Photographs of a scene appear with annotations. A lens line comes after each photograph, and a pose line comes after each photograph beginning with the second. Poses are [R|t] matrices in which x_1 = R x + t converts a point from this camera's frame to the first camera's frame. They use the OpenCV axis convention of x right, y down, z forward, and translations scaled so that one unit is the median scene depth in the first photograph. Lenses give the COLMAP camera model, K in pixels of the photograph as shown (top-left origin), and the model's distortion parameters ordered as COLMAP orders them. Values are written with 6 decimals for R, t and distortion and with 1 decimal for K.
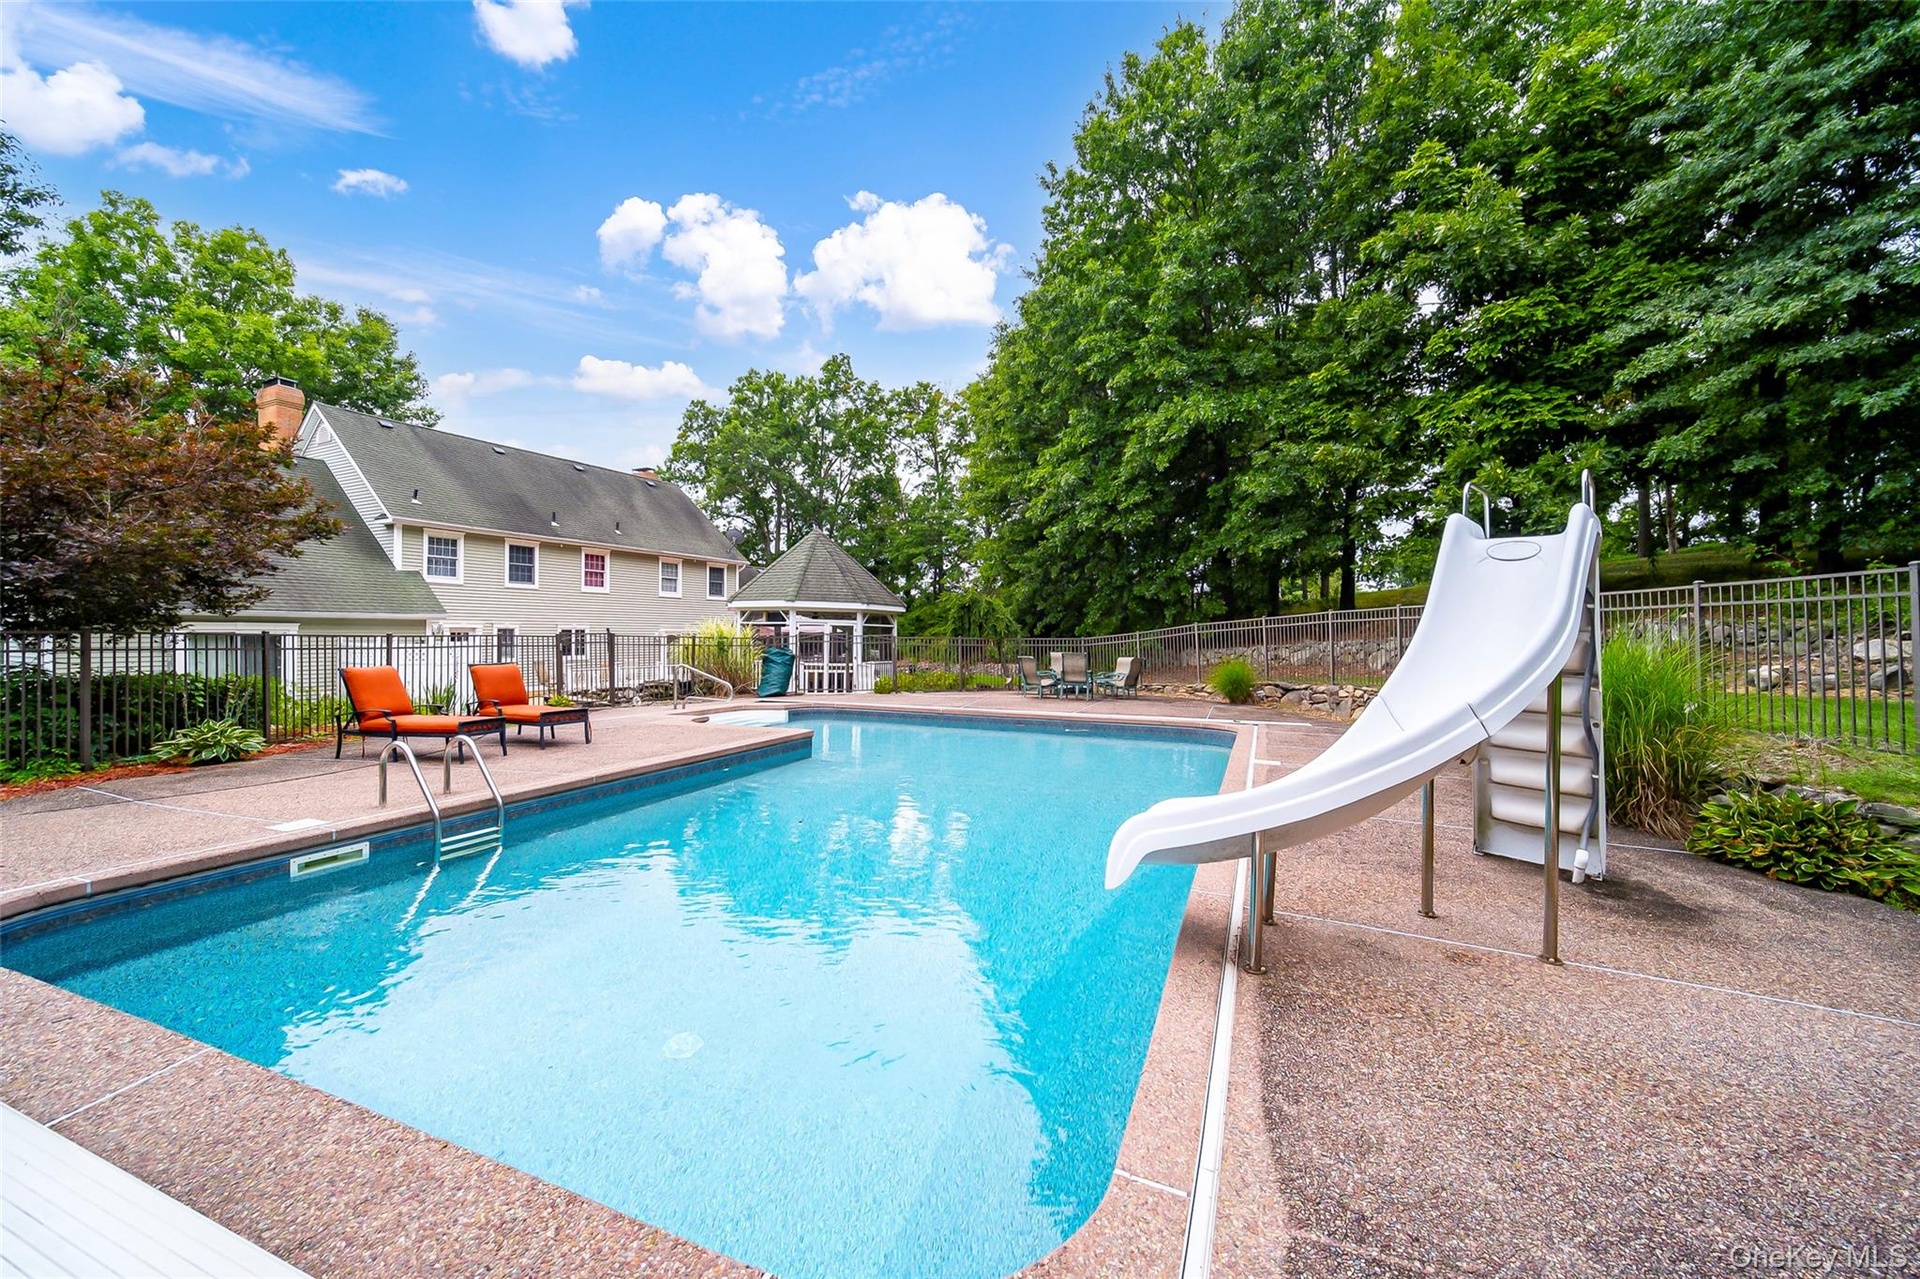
lens RADIAL K [[764.7, 0, 961.6], [0, 764.7, 634.3], [0, 0, 1]] dist [-0.000857, 0.000588]
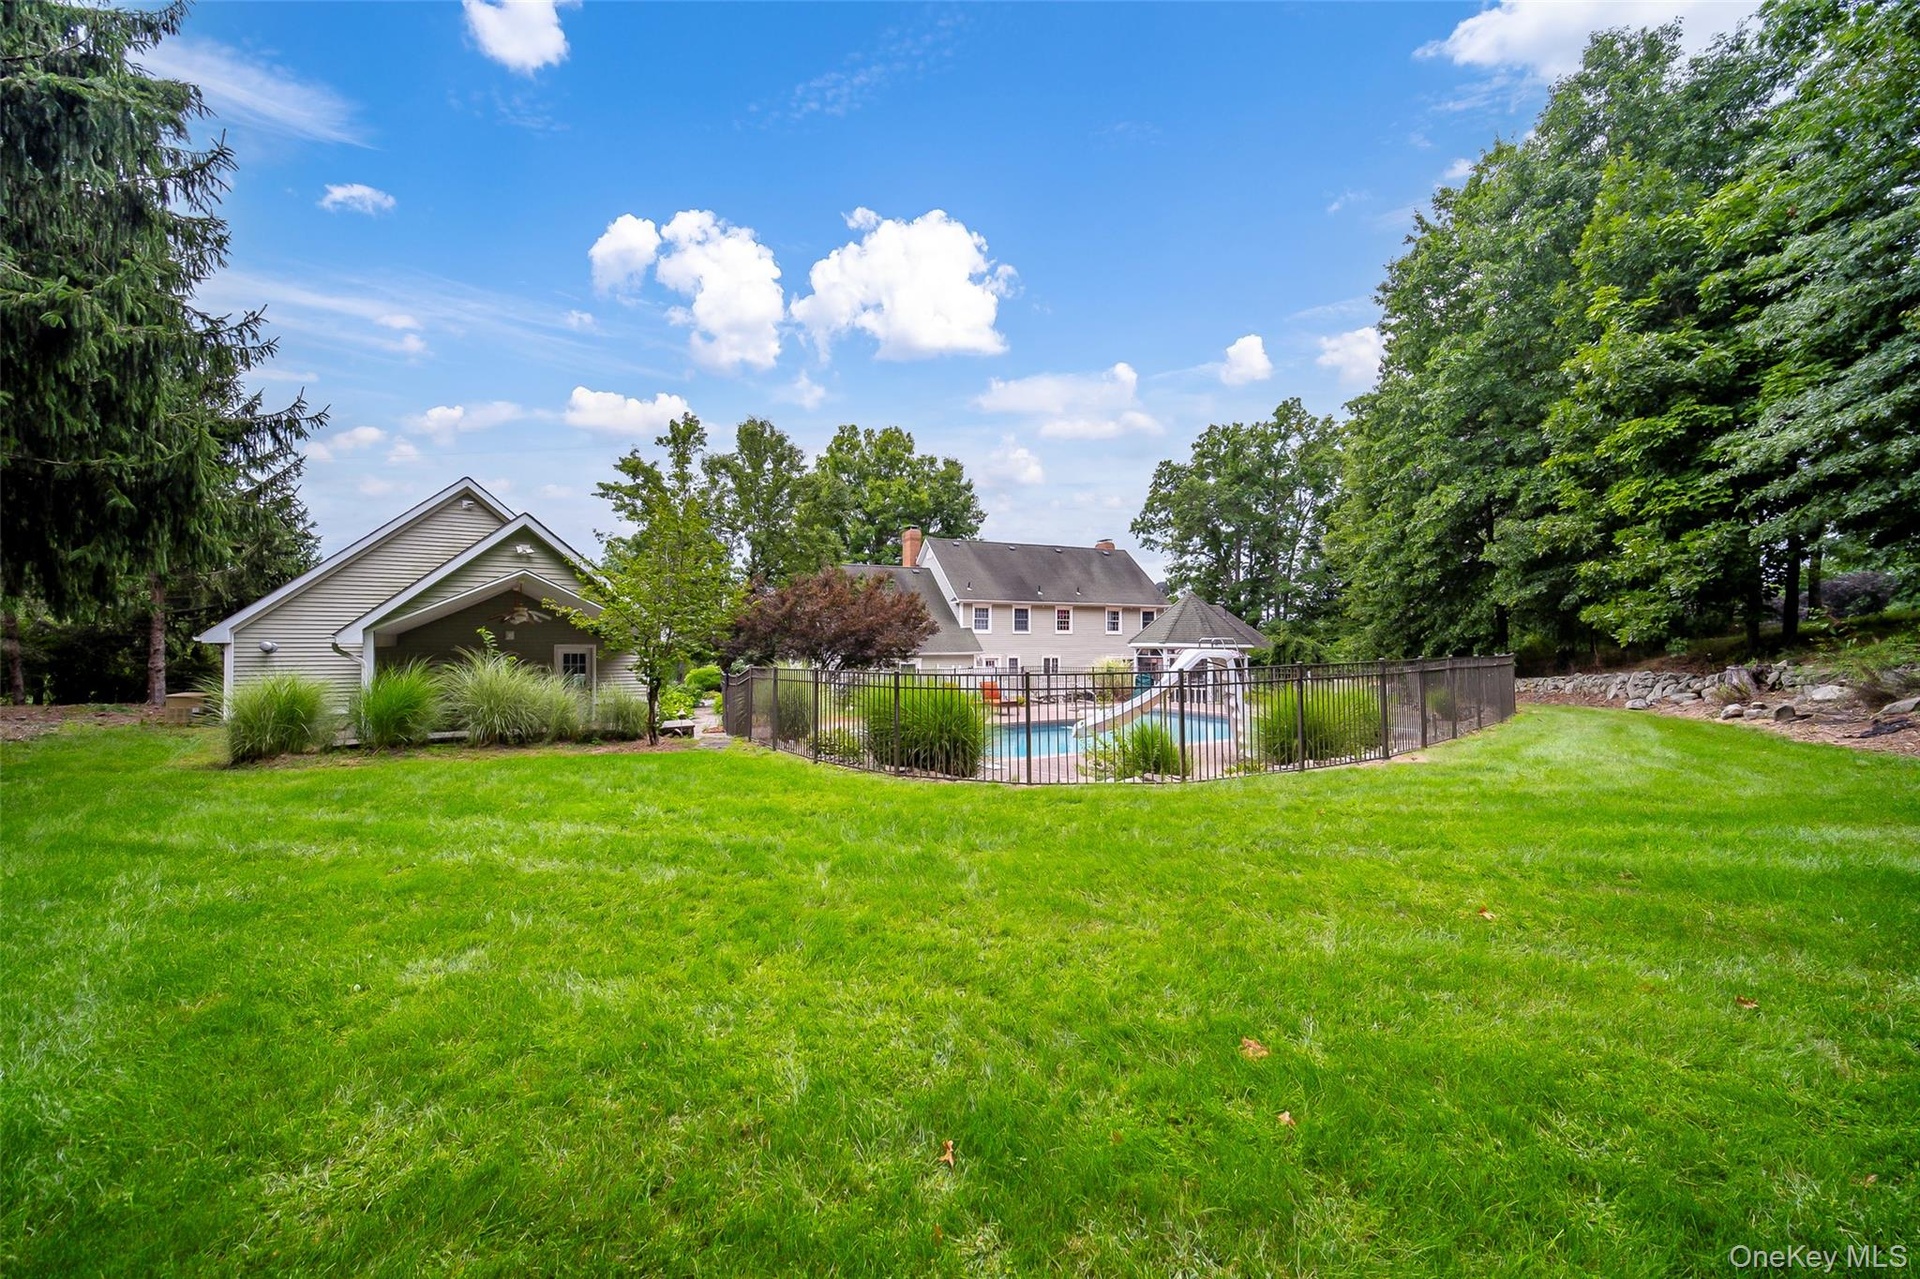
lens RADIAL K [[764.7, 0, 959.1], [0, 764.7, 645.8], [0, 0, 1]] dist [-0.000857, 0.000588]
pose [[0.797513, -0.004773, -0.603283, 0.239132], [0.002889, 0.999987, -0.004092, -0.020212], [0.603295, 0.001521, 0.797517, -0.306471]]
